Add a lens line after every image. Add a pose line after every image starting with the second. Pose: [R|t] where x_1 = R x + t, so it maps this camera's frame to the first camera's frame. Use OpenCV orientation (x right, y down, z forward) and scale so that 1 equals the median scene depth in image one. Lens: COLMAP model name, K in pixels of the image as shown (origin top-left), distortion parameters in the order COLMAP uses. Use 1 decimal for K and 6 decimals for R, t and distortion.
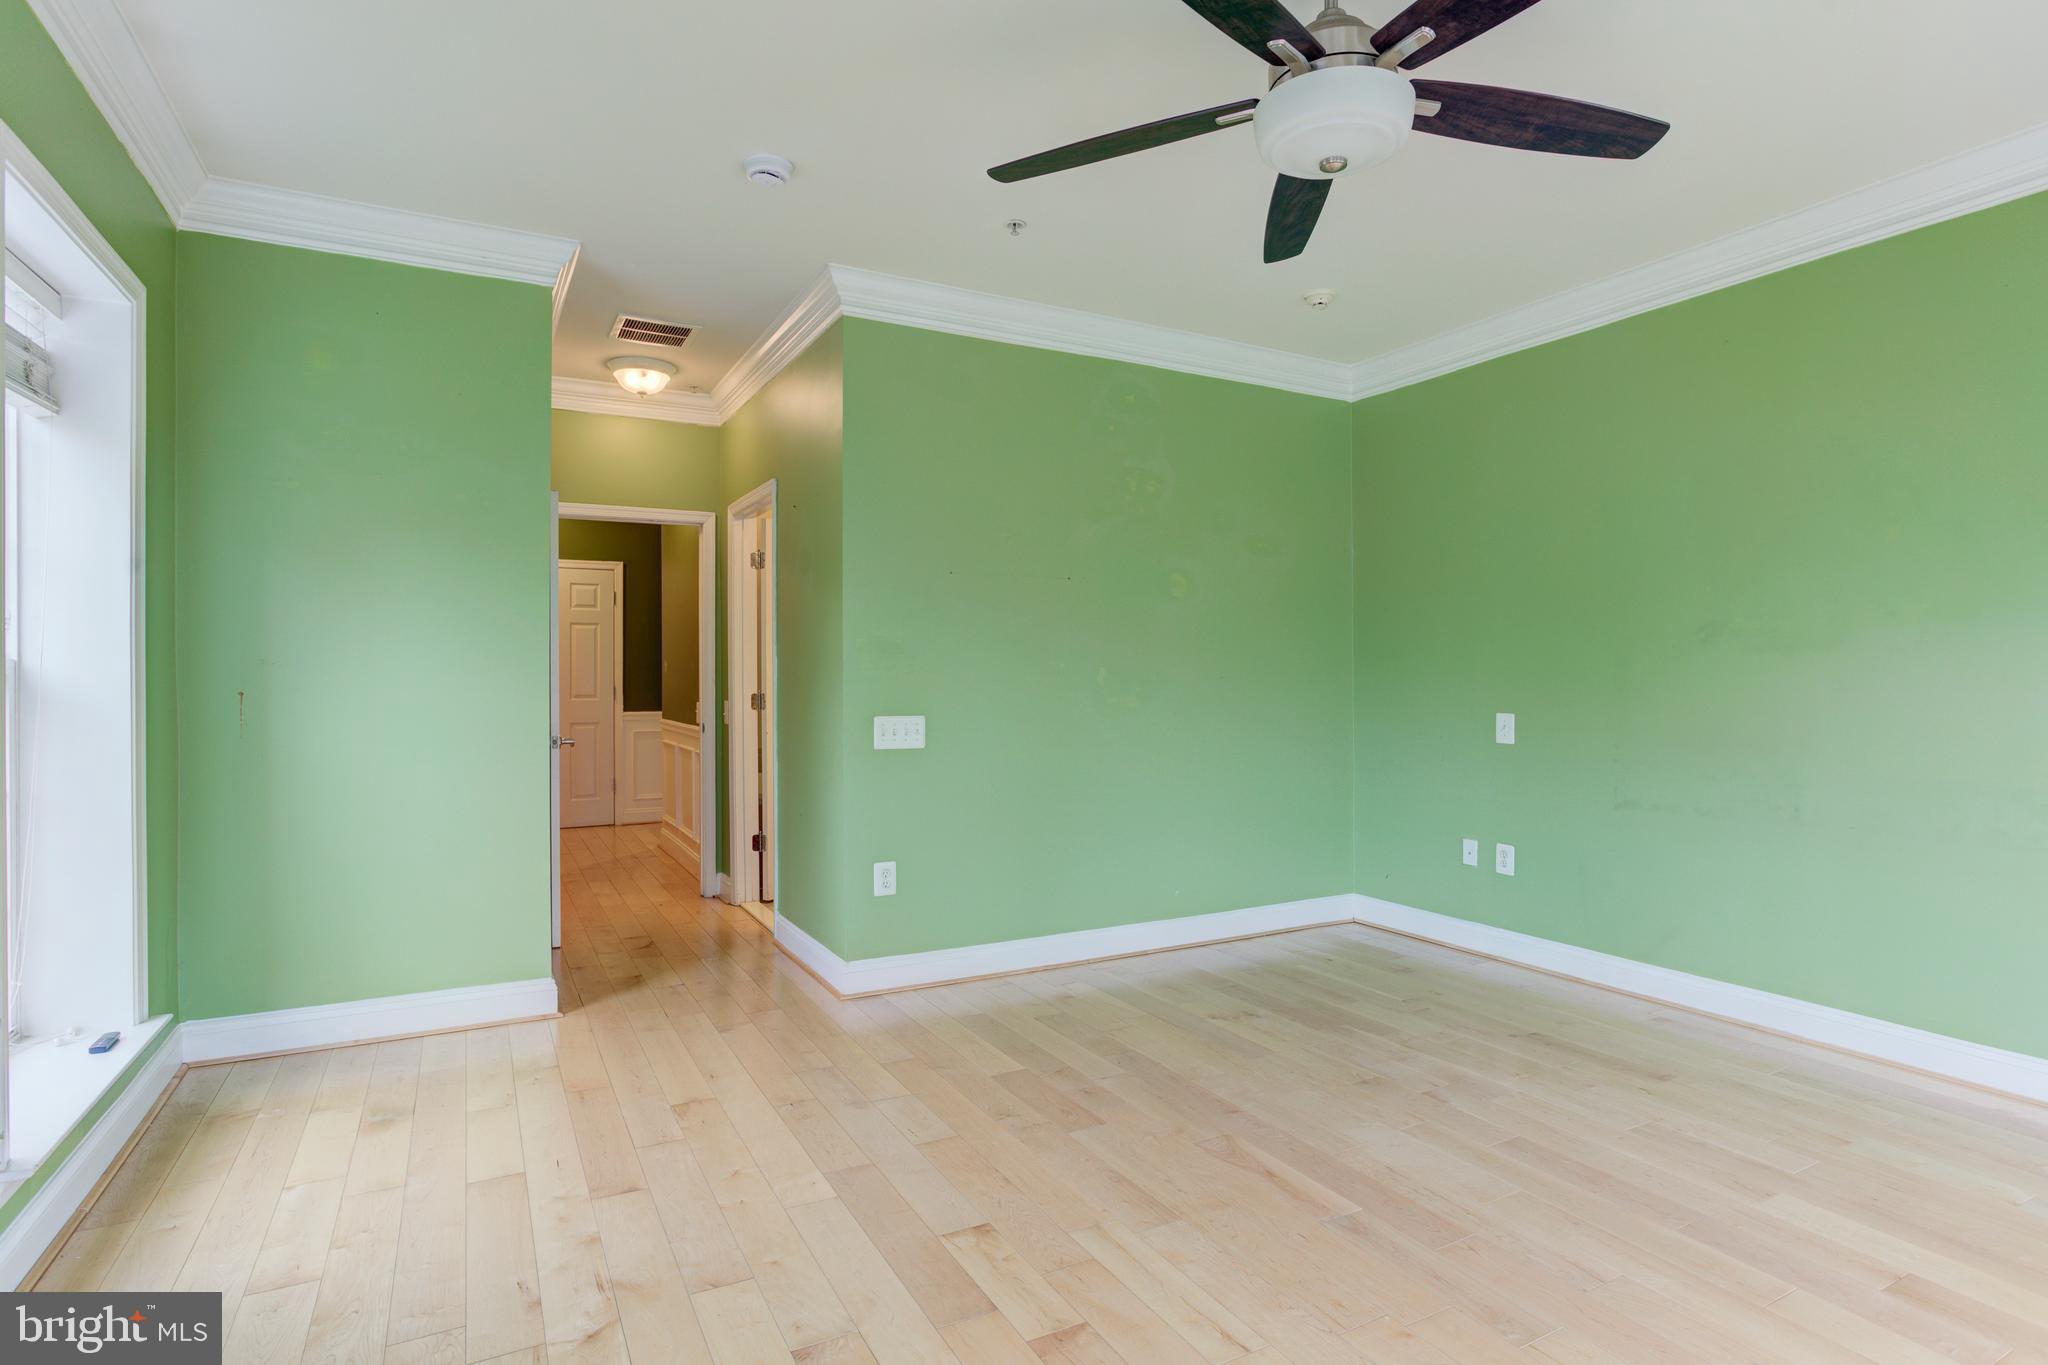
lens RADIAL K [[1046.6, 0, 1024.0], [0, 1046.6, 682.5], [0, 0, 1]] dist [-0.056885, 0.028241]
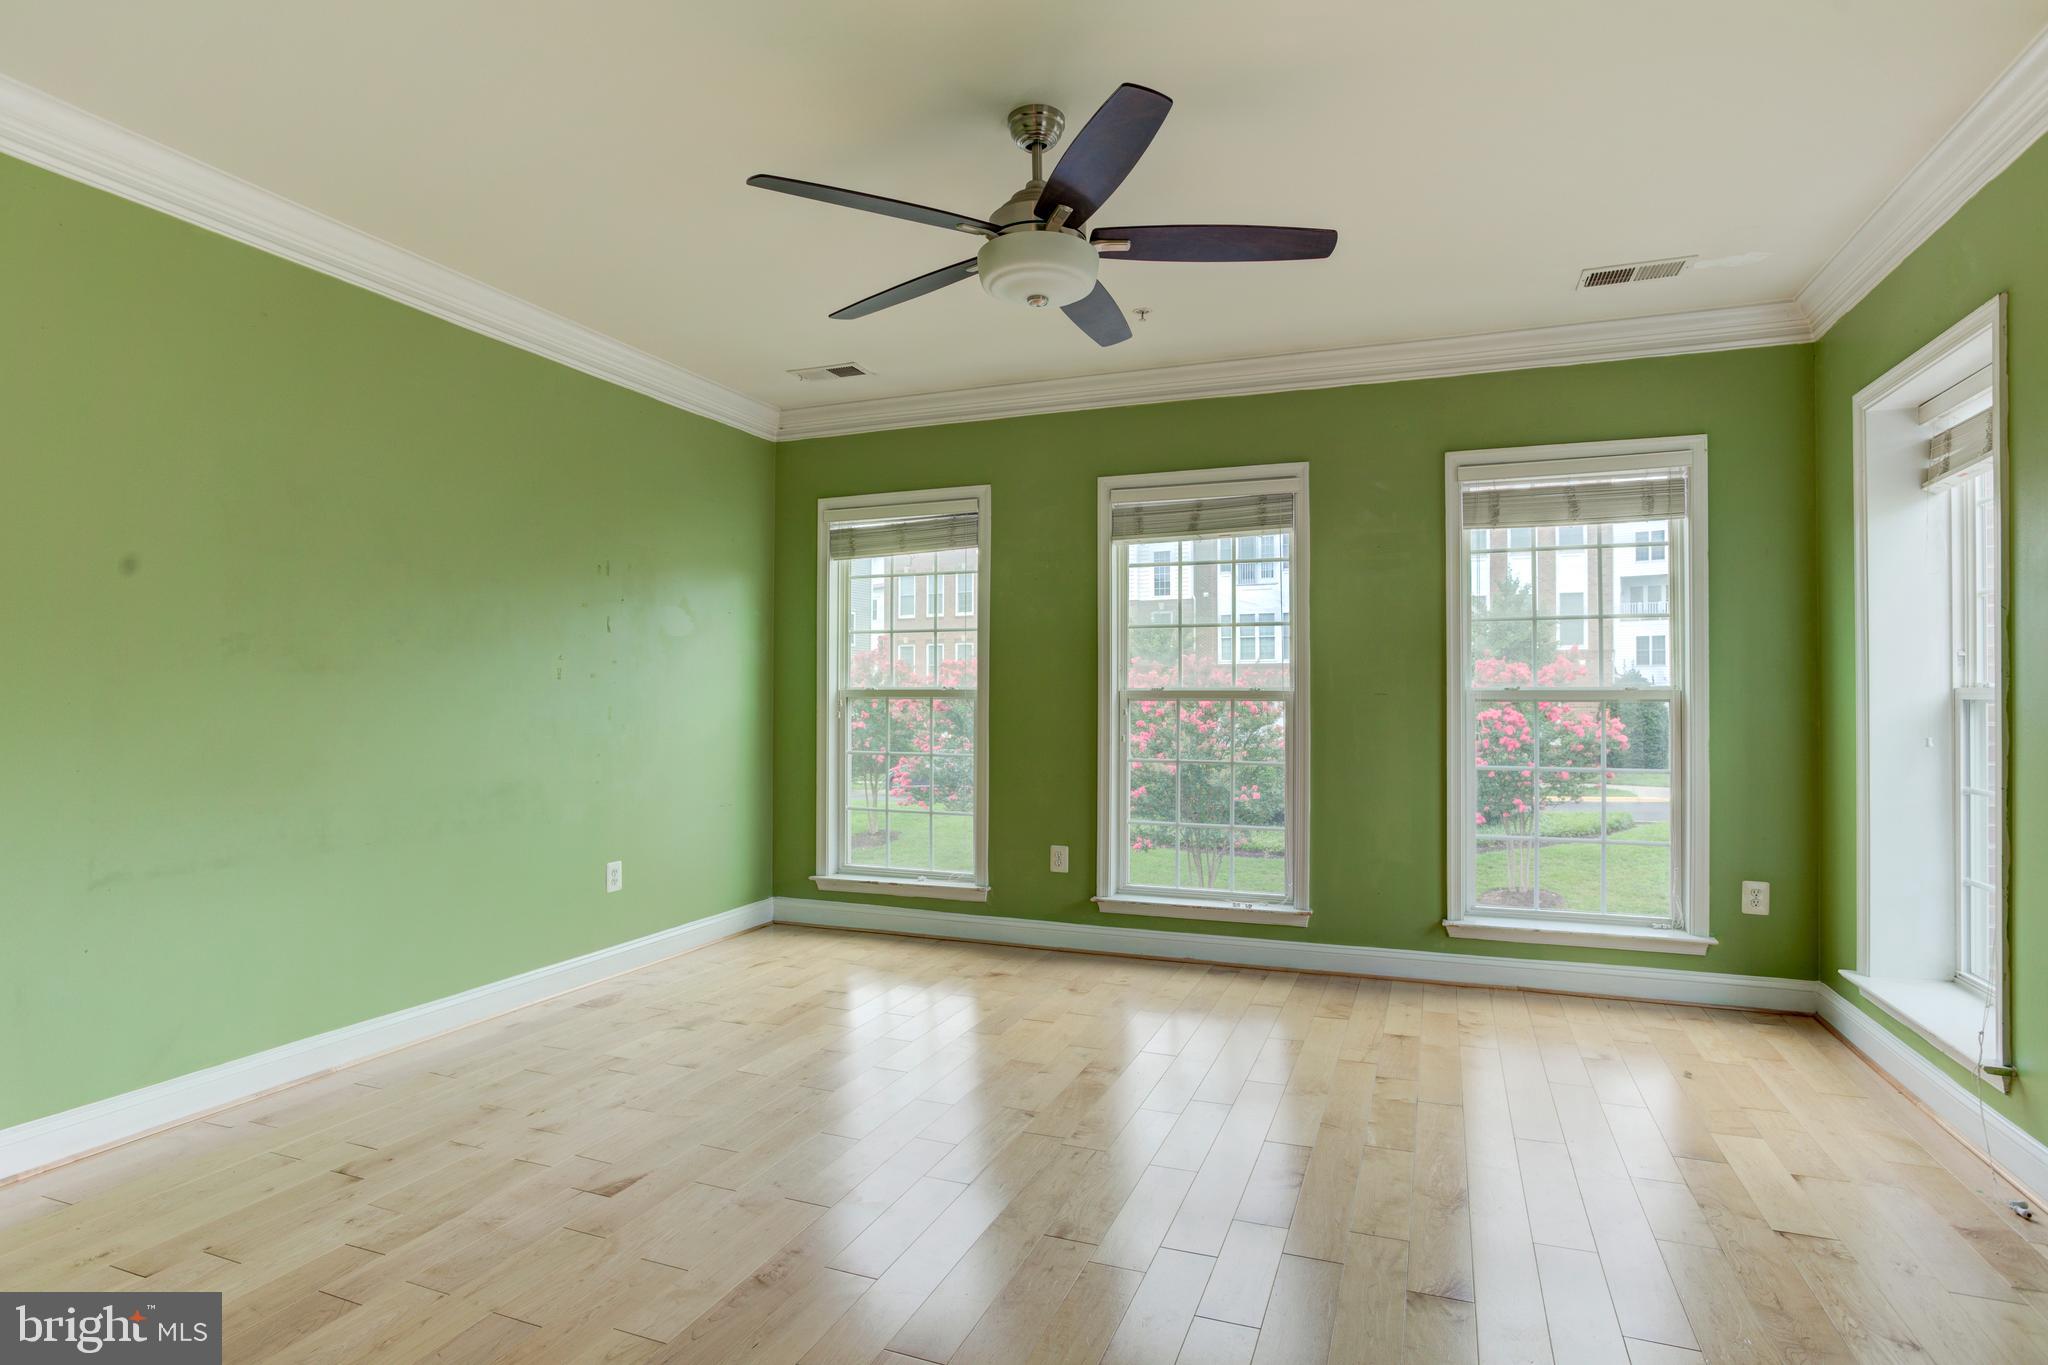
lens RADIAL K [[1085.5, 0, 1001.3], [0, 1085.5, 687.5], [0, 0, 1]] dist [-0.060832, 0.056599]
pose [[-0.612544, 0.006610, 0.790409, -0.417027], [0.005950, 0.999975, -0.003752, -0.008191], [-0.790414, 0.002405, -0.612569, 1.073310]]
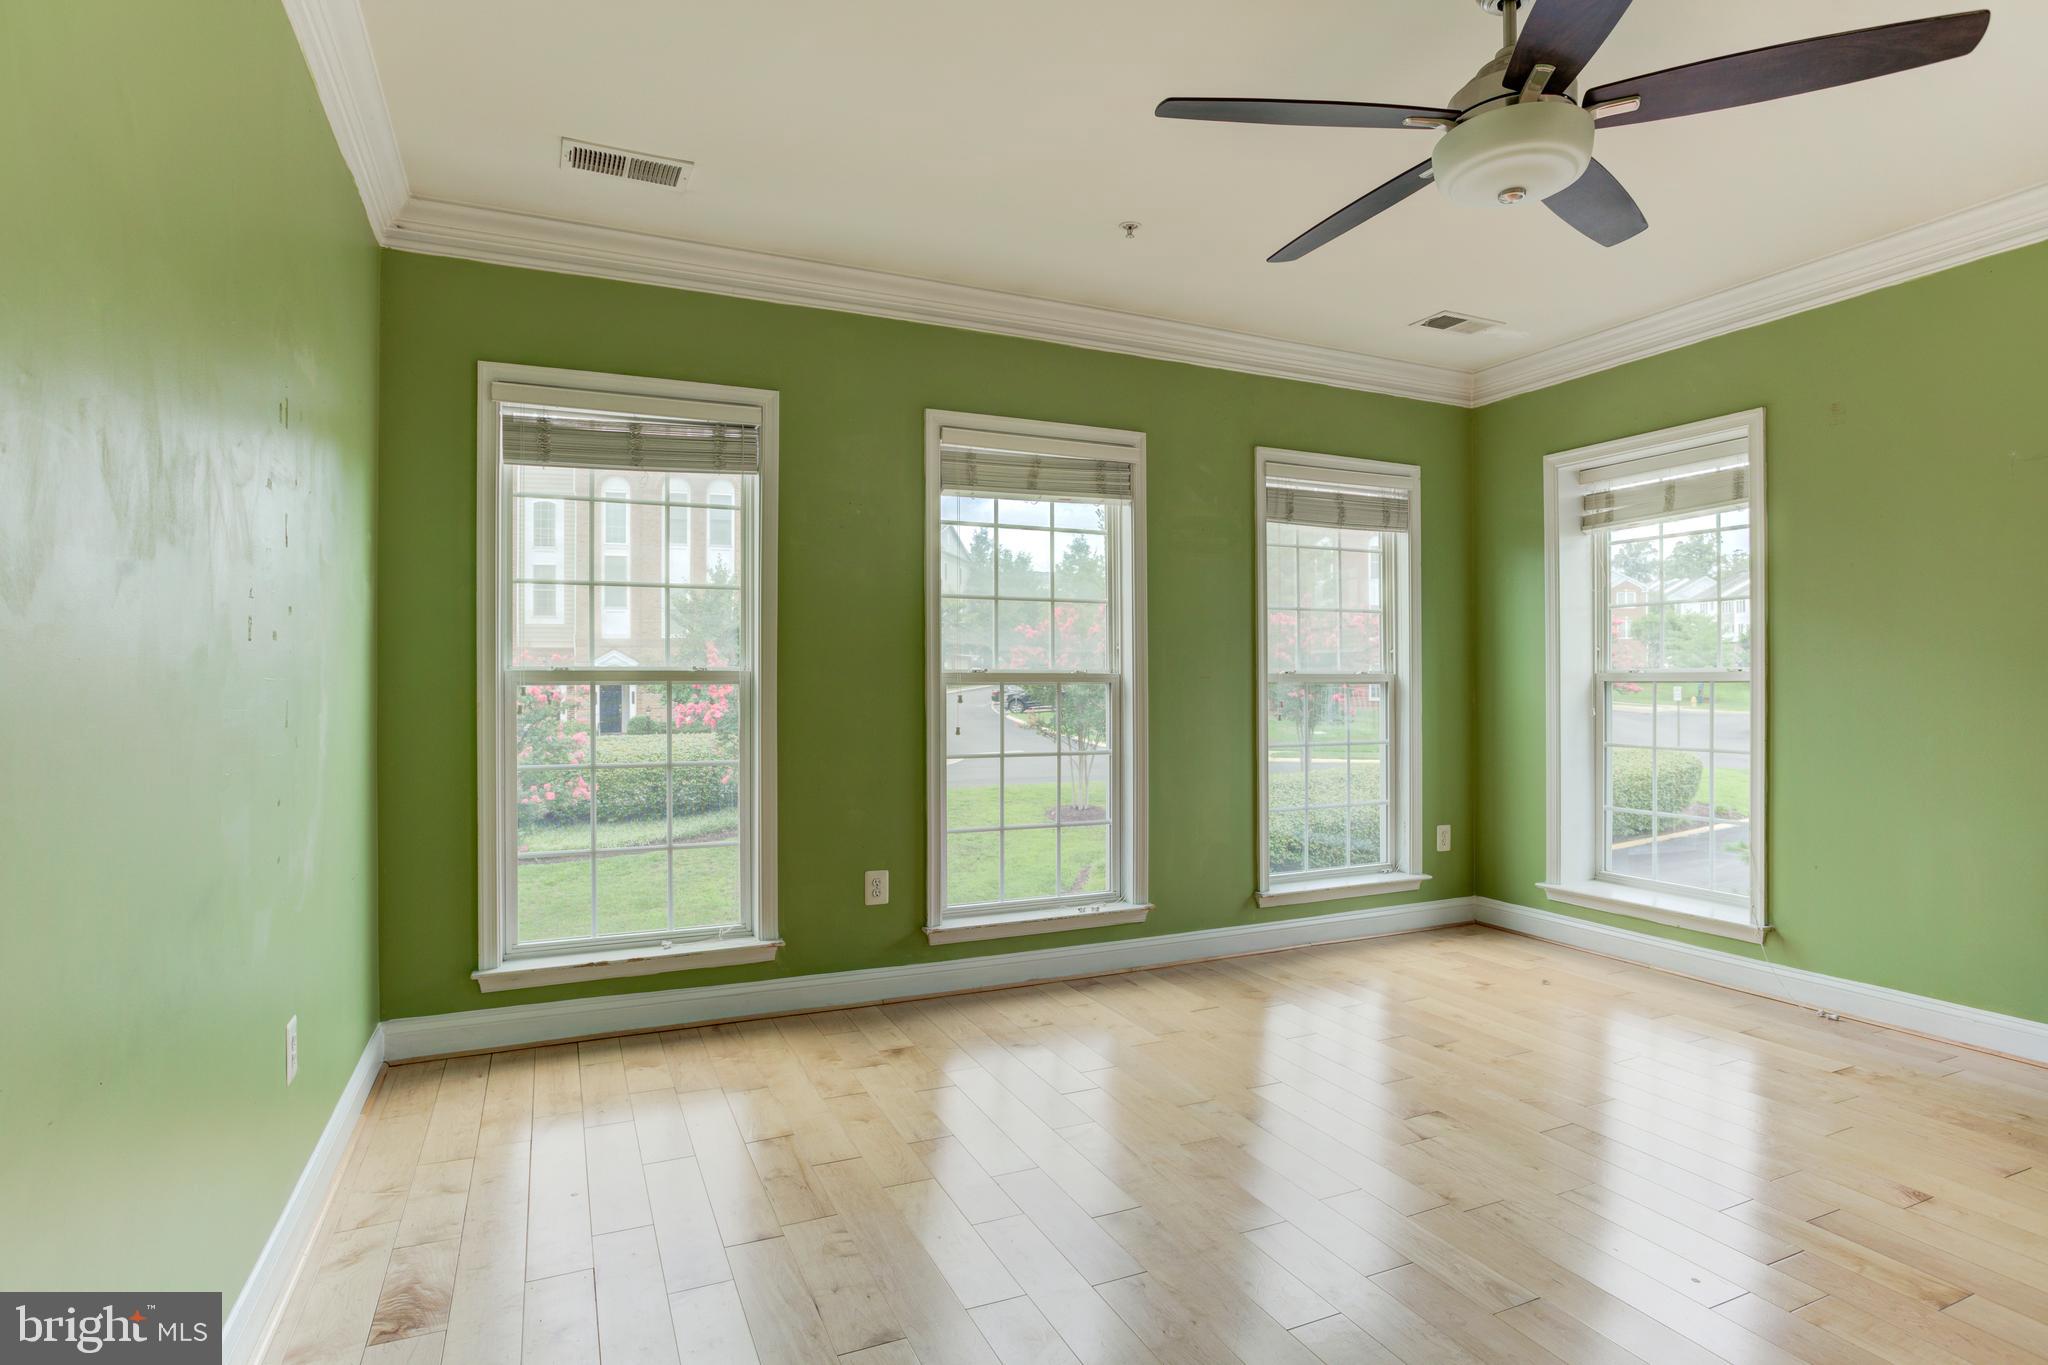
lens RADIAL K [[1085.5, 0, 1001.3], [0, 1085.5, 687.5], [0, 0, 1]] dist [-0.060832, 0.056599]
pose [[-0.995905, 0.000817, 0.090397, 0.431031], [0.002215, 0.999879, 0.015370, -0.010662], [-0.090374, 0.015508, -0.995787, 1.235655]]
